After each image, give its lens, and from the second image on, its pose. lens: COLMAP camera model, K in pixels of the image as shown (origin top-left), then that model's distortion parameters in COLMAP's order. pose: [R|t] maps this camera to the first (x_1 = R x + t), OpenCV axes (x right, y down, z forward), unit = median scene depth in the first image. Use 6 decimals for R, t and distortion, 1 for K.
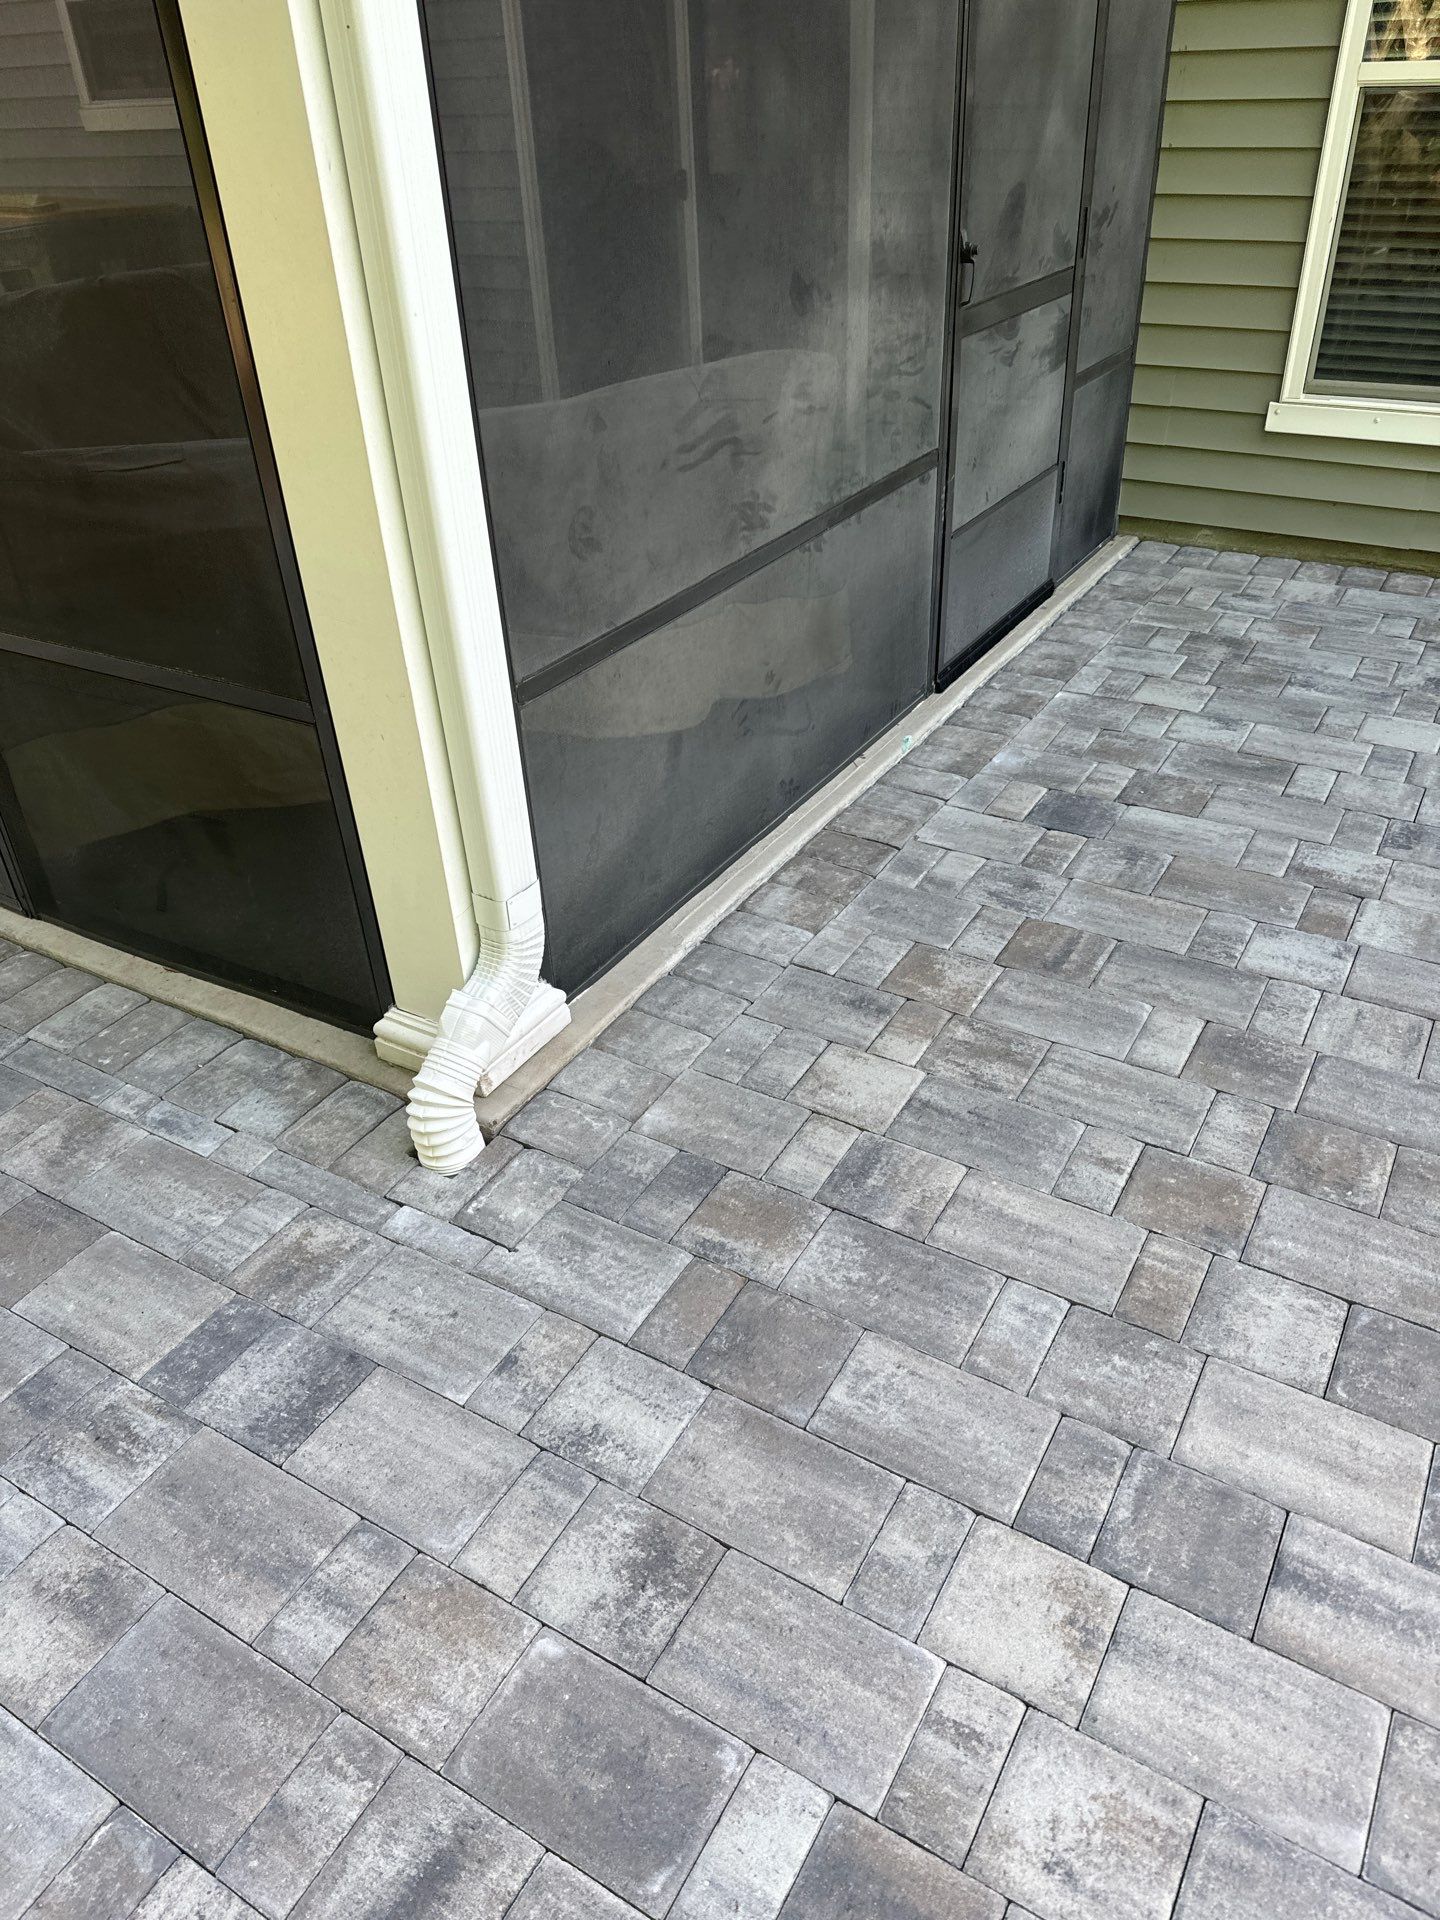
lens RADIAL K [[1349.6, 0, 717.1], [0, 1349.6, 962.6], [0, 0, 1]] dist [0.069115, -0.088501]
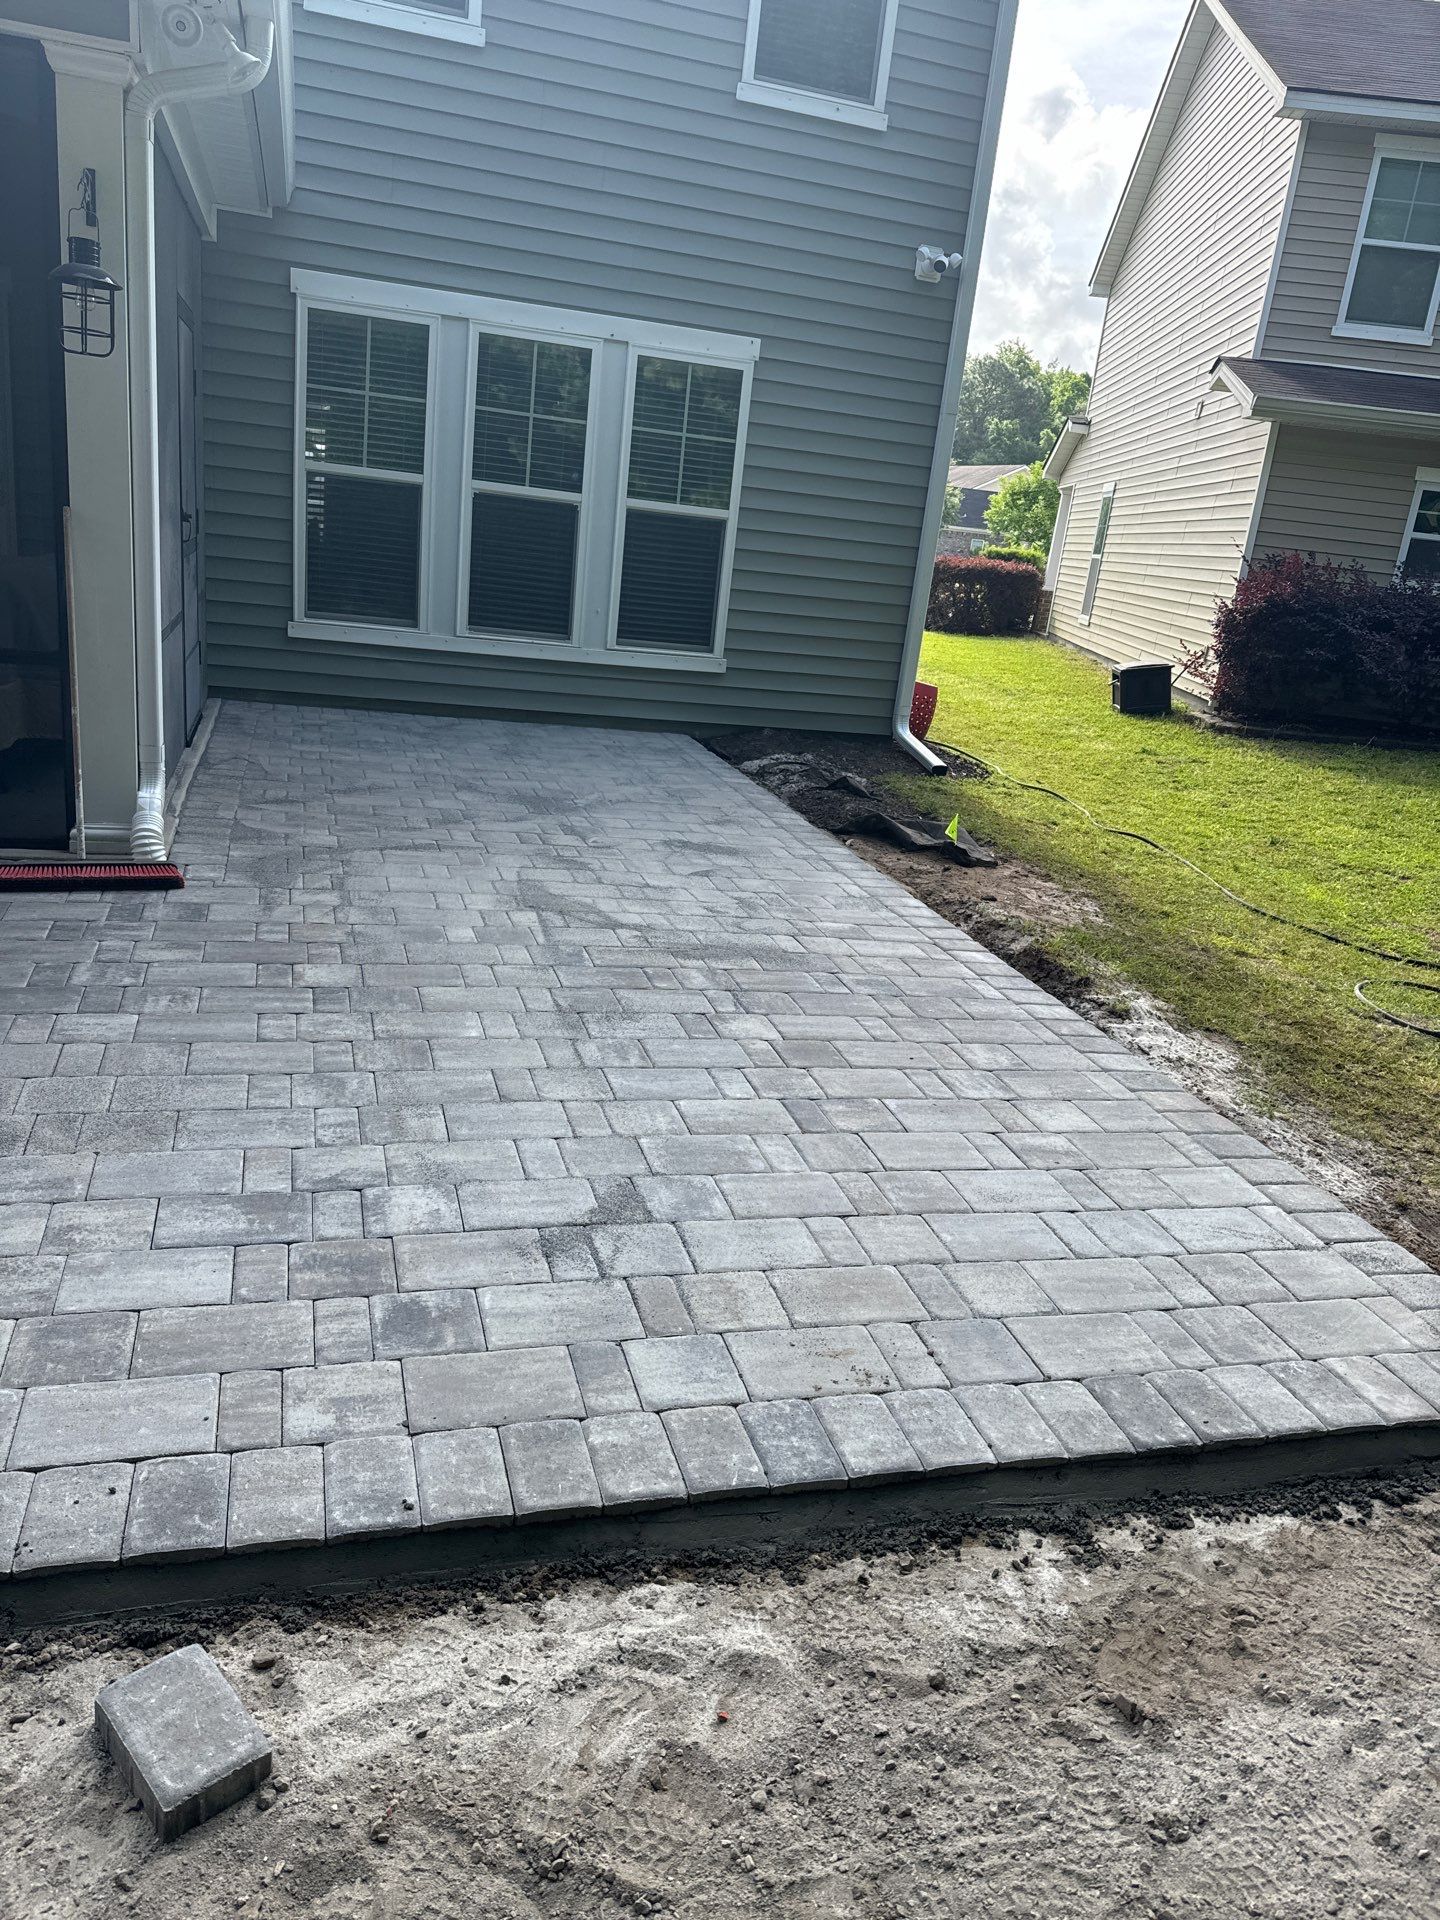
lens RADIAL K [[1349.6, 0, 726.9], [0, 1349.6, 955.0], [0, 0, 1]] dist [0.069115, -0.088501]
pose [[0.659891, -0.117739, 0.742079, -1.096579], [0.297982, 0.947665, -0.114622, 0.711582], [-0.689747, 0.296765, 0.660439, -0.867390]]
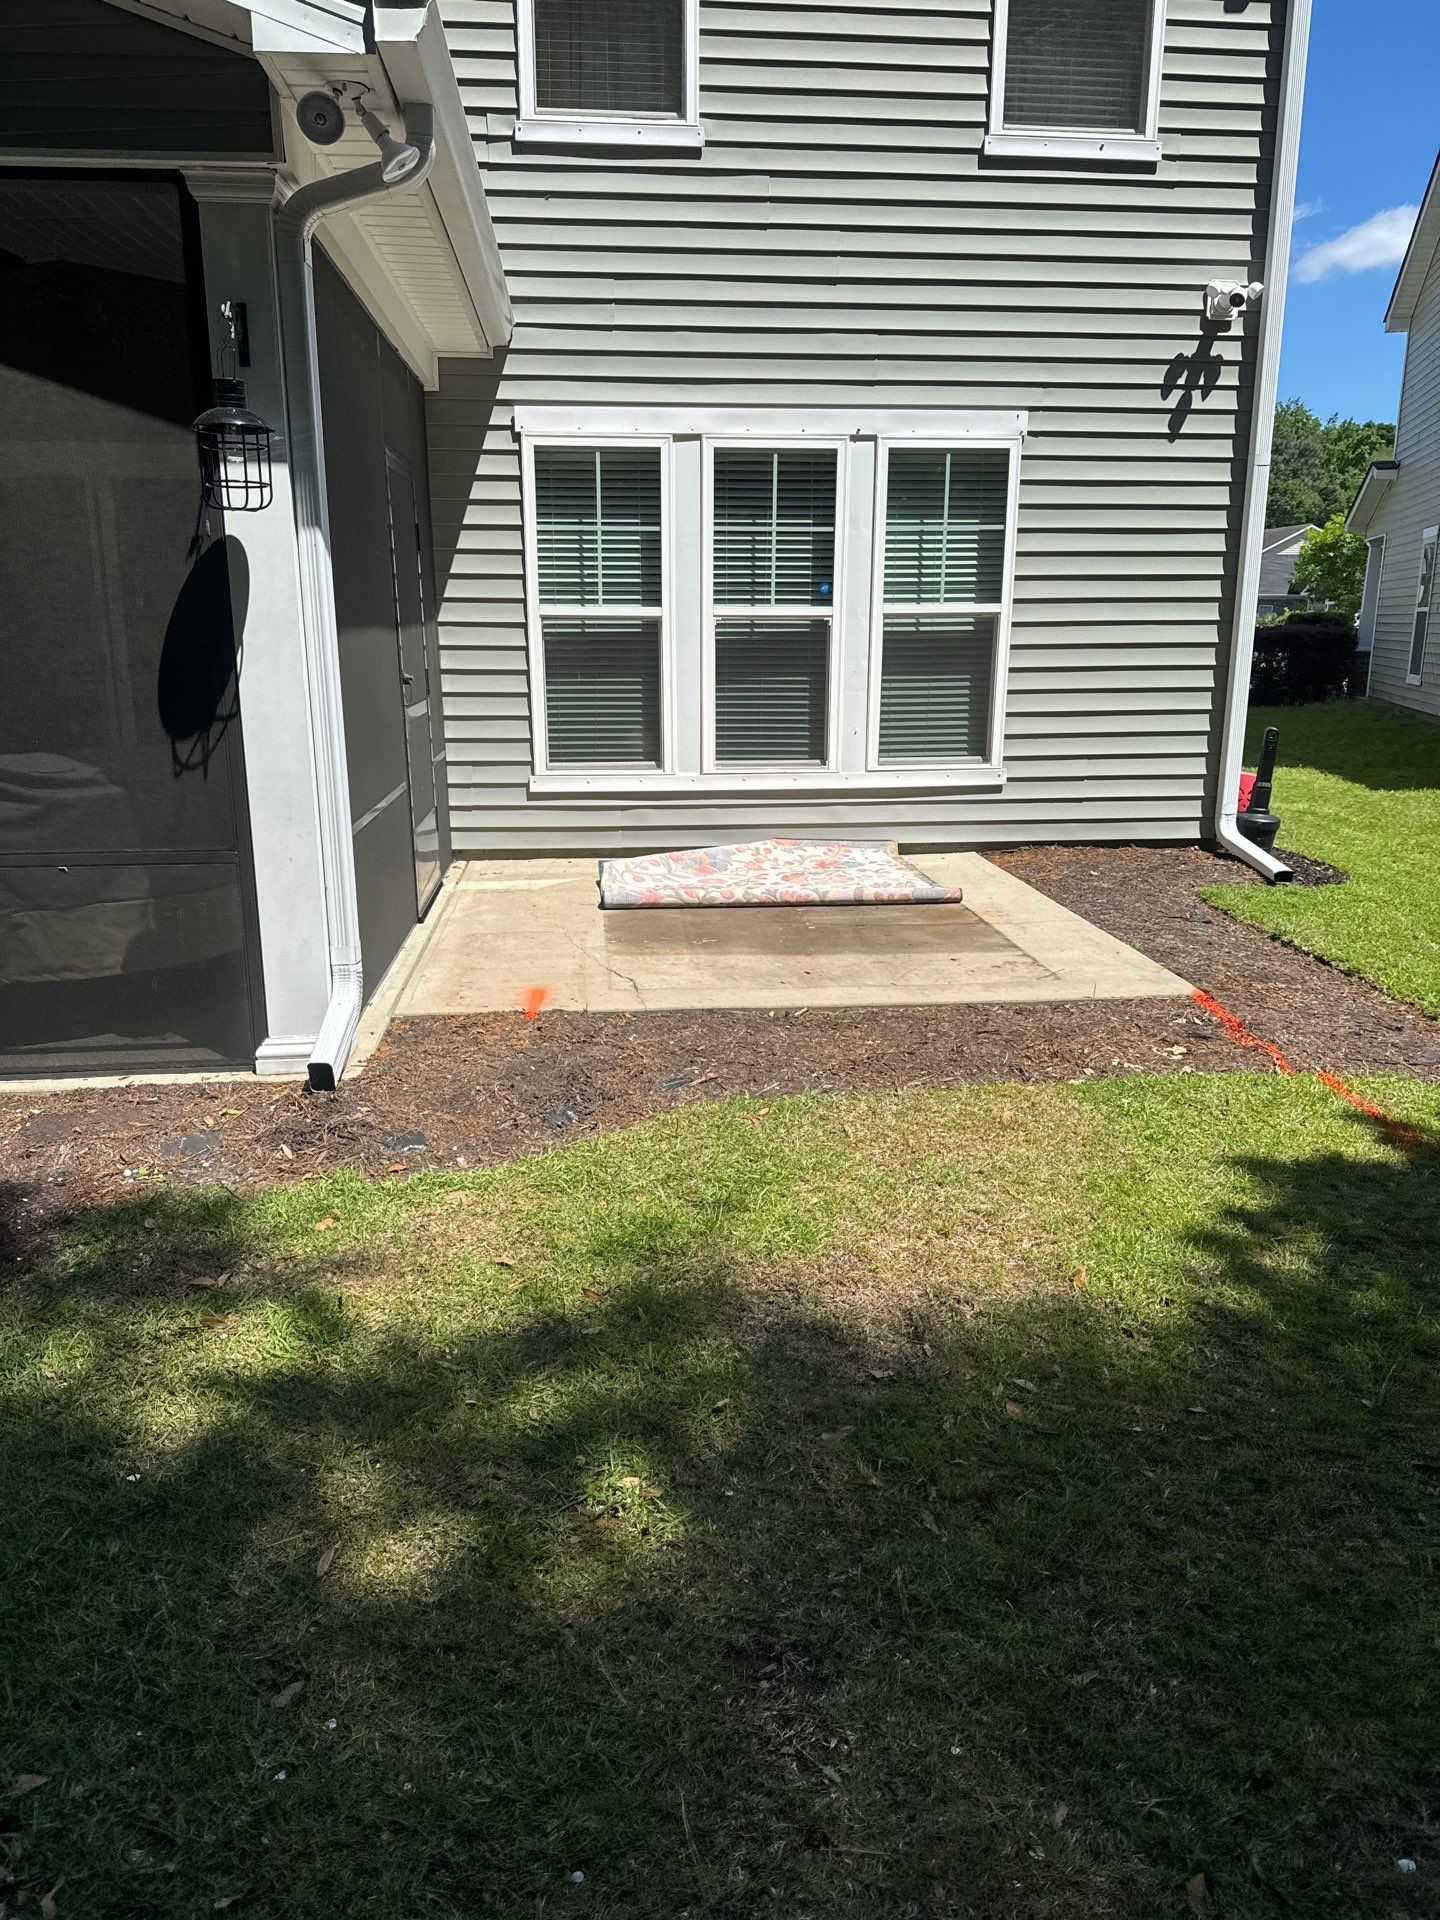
lens RADIAL K [[1349.6, 0, 712.4], [0, 1349.6, 956.6], [0, 0, 1]] dist [0.069115, -0.088501]
pose [[0.801348, -0.105374, 0.588844, -0.786800], [0.306980, 0.917303, -0.253612, 0.541855], [-0.513424, 0.383995, 0.767427, -0.621048]]
